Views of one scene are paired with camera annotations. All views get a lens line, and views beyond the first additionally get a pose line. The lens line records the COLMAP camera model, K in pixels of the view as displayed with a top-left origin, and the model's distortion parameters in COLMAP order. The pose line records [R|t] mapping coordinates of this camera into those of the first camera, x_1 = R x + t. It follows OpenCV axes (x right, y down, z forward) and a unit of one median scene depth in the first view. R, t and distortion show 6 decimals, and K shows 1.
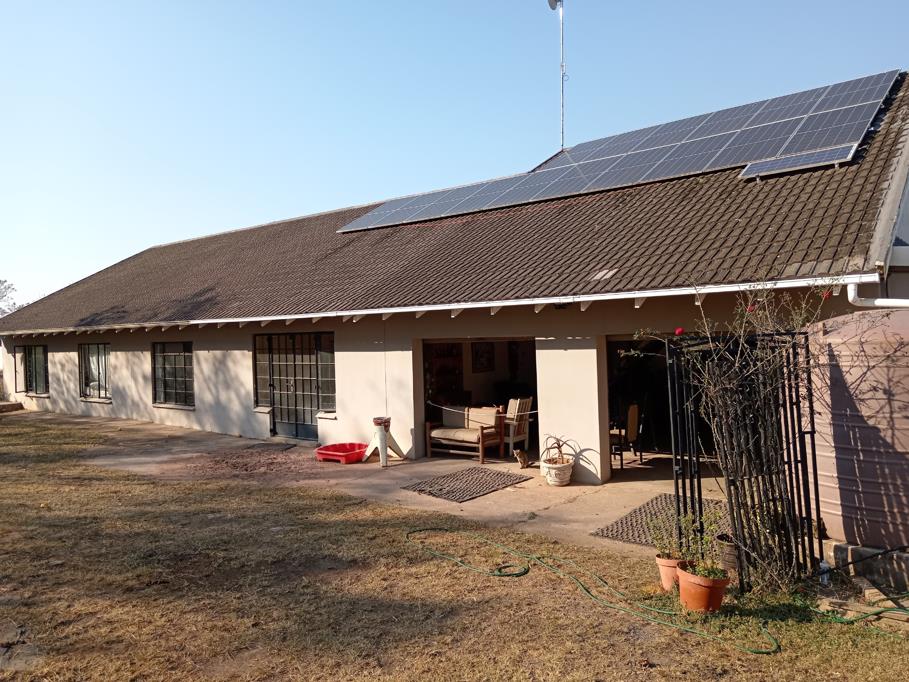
lens RADIAL K [[710.7, 0, 448.2], [0, 710.7, 334.6], [0, 0, 1]] dist [0.001264, 0.007814]
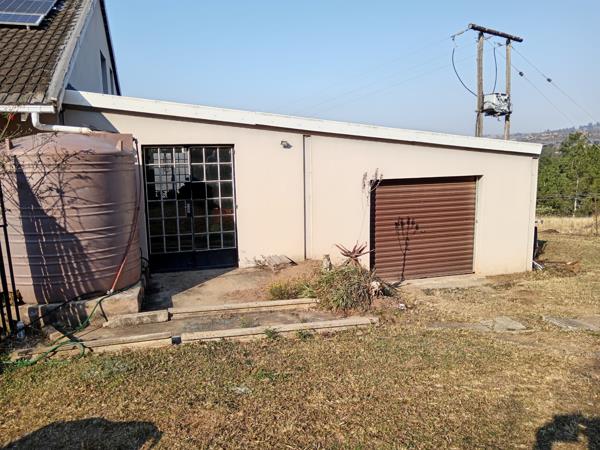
lens RADIAL K [[469.1, 0, 295.8], [0, 469.1, 220.8], [0, 0, 1]] dist [0.001264, 0.007814]
pose [[0.576488, -0.093729, 0.811712, 0.133372], [0.000328, 0.993426, 0.114479, 0.033518], [-0.817106, -0.065729, 0.572729, 0.096774]]
